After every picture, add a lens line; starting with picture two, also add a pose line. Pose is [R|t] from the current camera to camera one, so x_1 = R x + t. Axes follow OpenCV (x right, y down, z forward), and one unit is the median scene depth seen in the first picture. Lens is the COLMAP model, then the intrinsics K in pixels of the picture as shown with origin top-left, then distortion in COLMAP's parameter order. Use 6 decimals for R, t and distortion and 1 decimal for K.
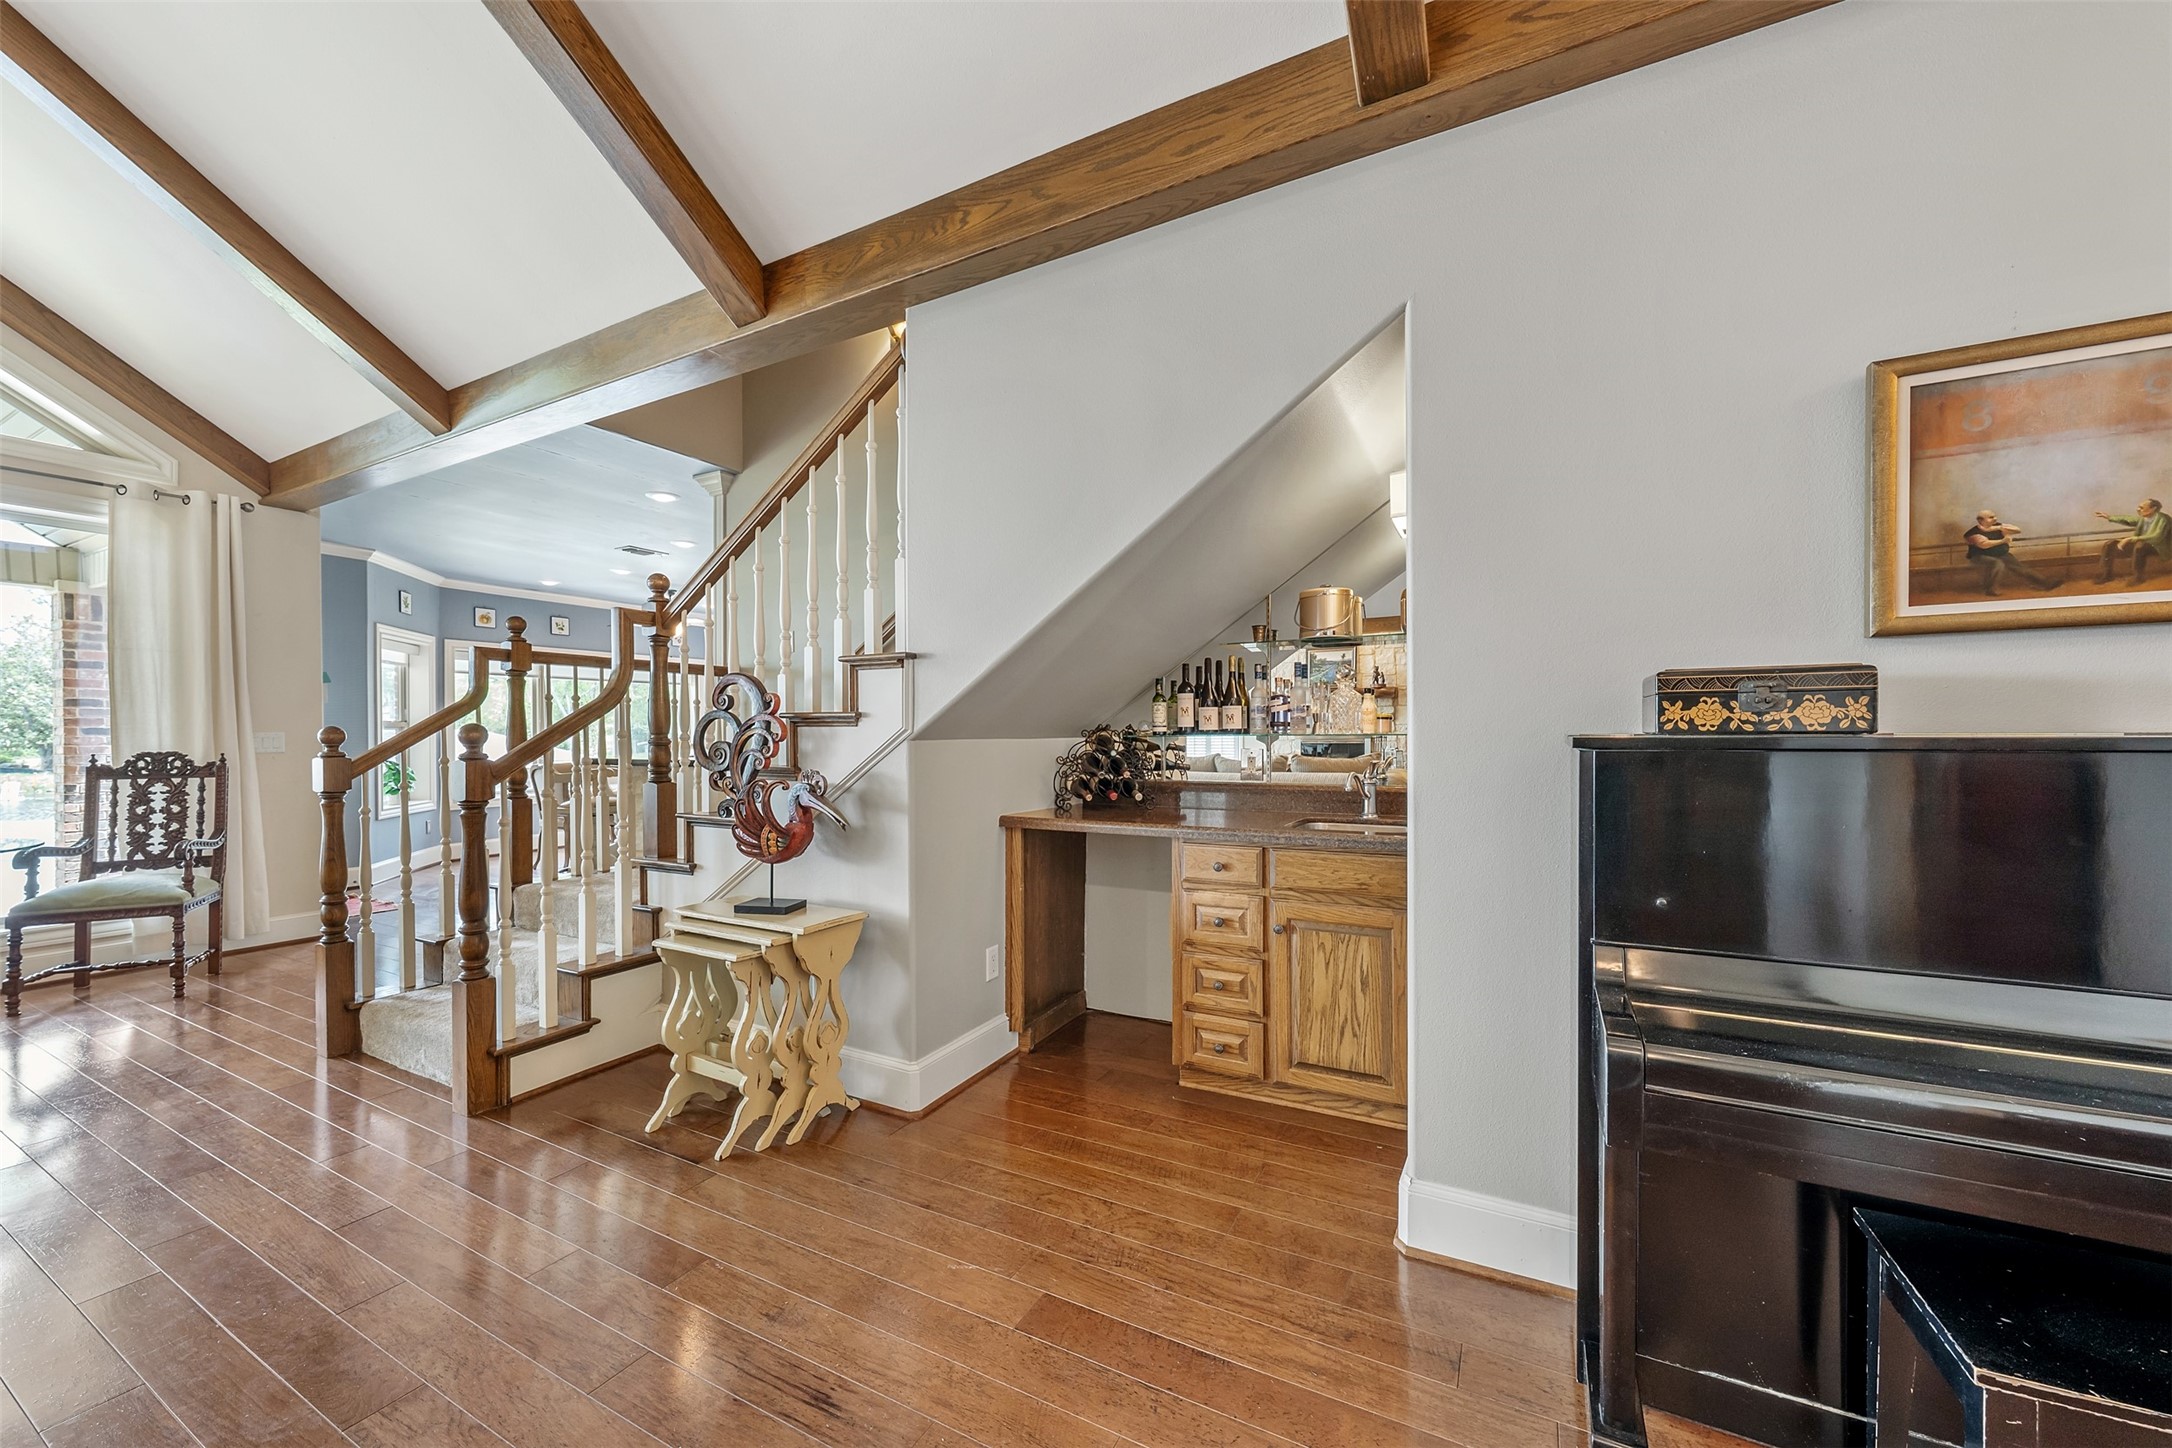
lens RADIAL K [[826.1, 0, 1081.3], [0, 826.1, 738.8], [0, 0, 1]] dist [-0.001072, 0.000016]
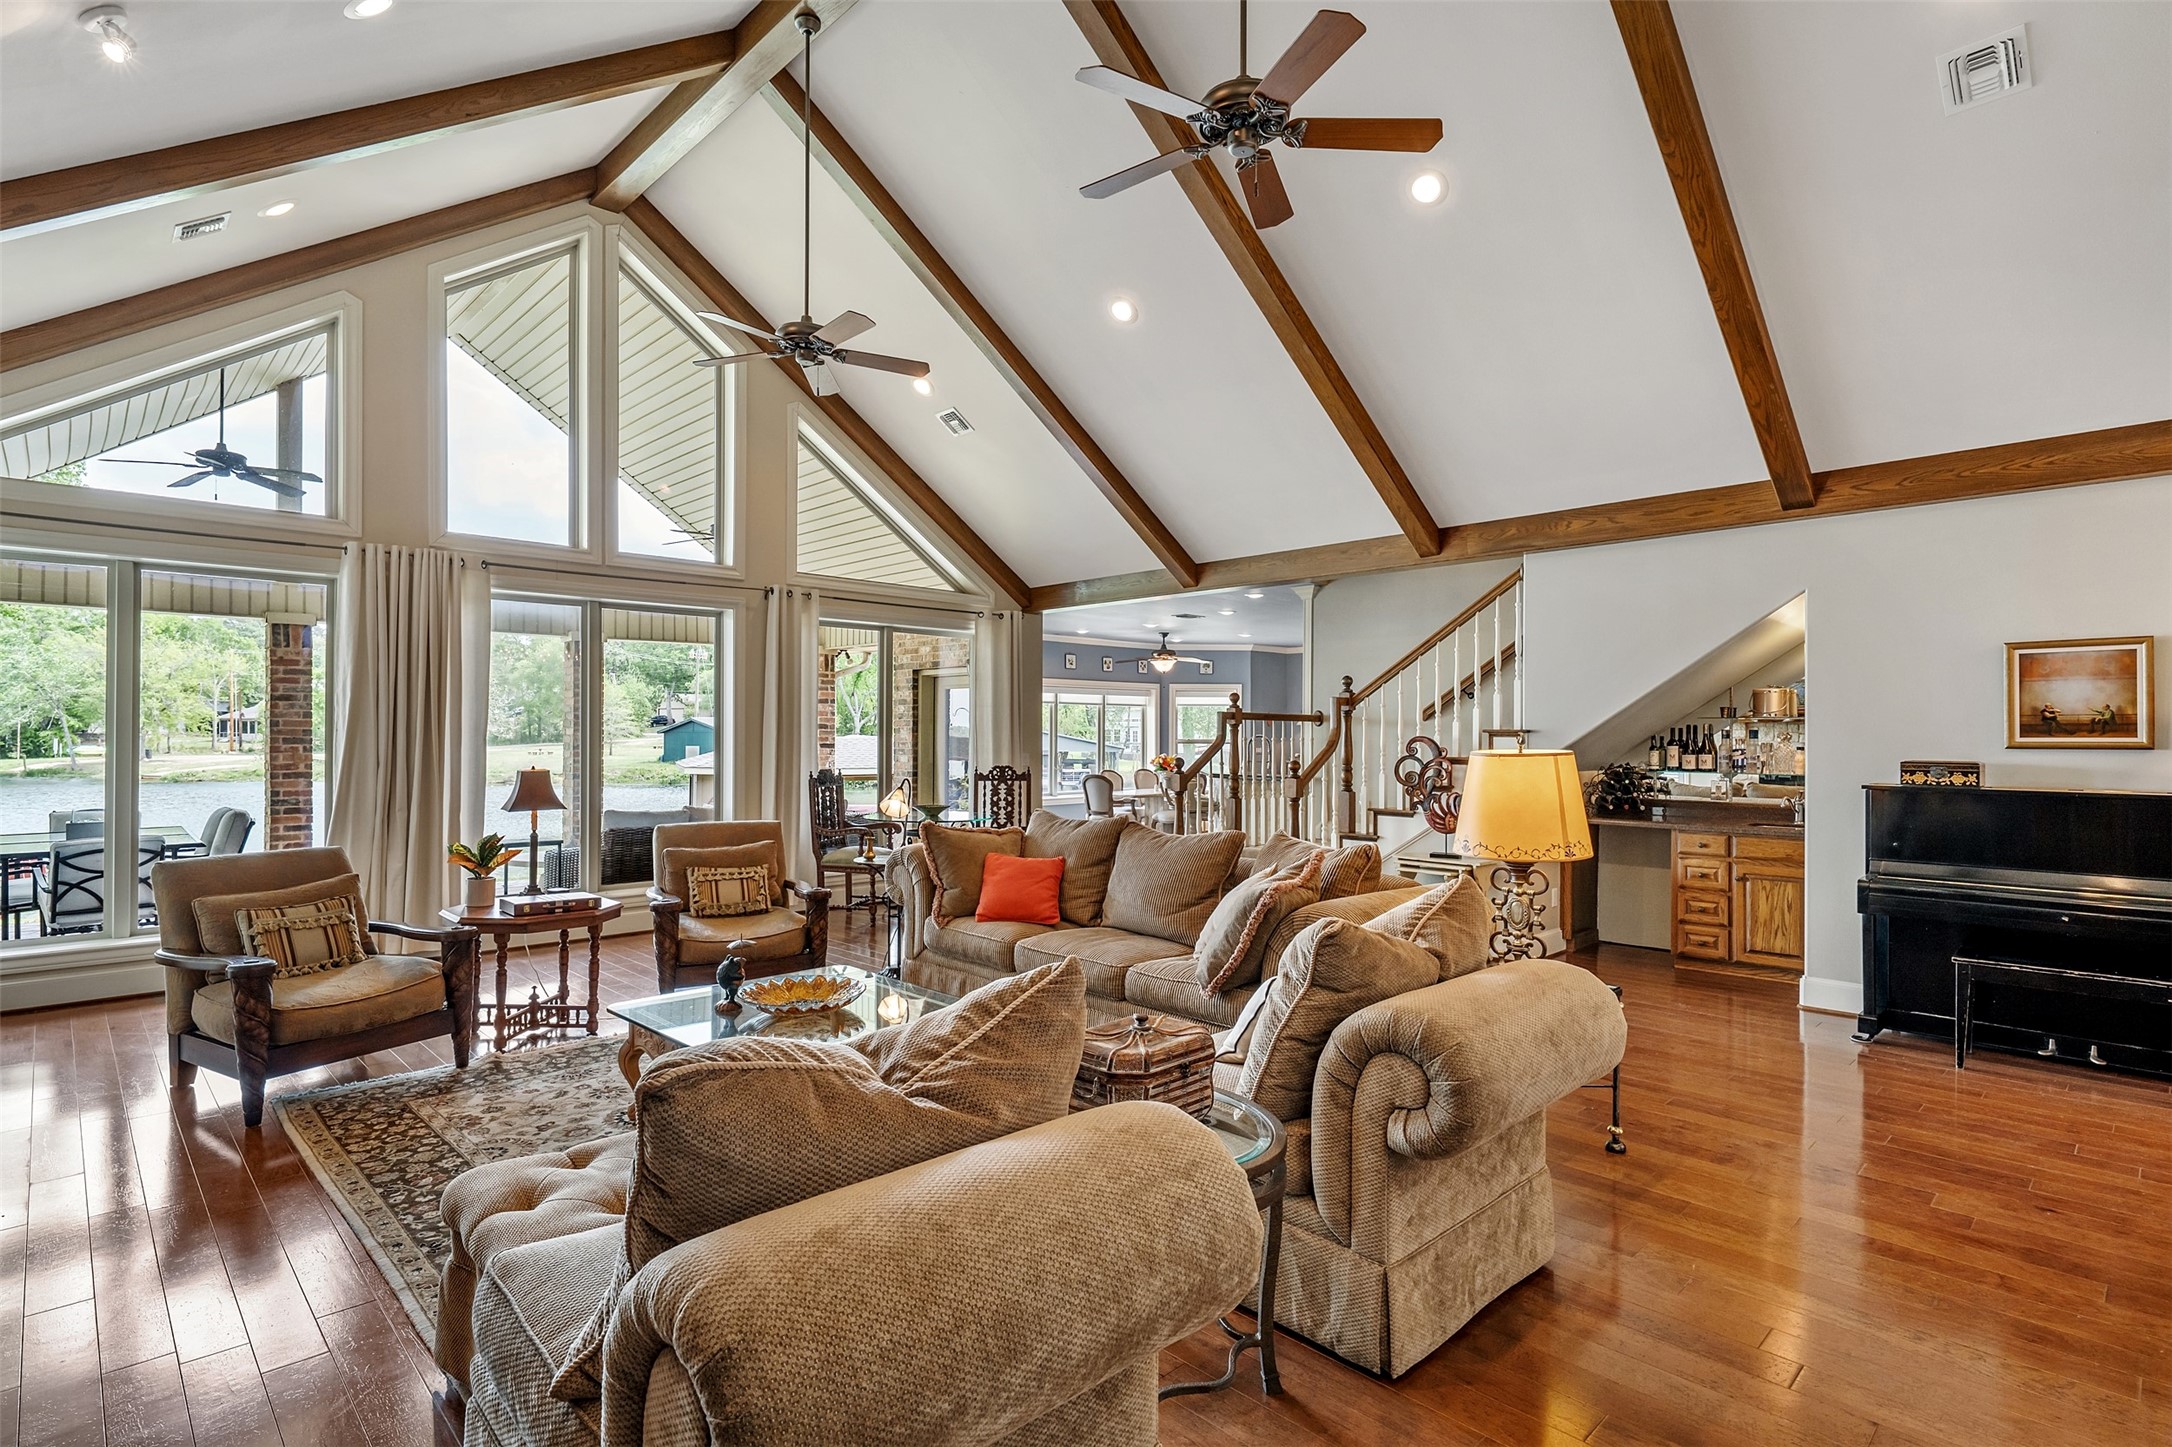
lens RADIAL K [[1058.2, 0, 1086.0], [0, 1058.2, 723.5], [0, 0, 1]] dist [-0.013723, 0.013548]
pose [[0.951310, 0.008821, -0.308108, -0.416301], [-0.015006, 0.999731, -0.017709, -0.056012], [0.307869, 0.021470, 0.951186, -1.666226]]
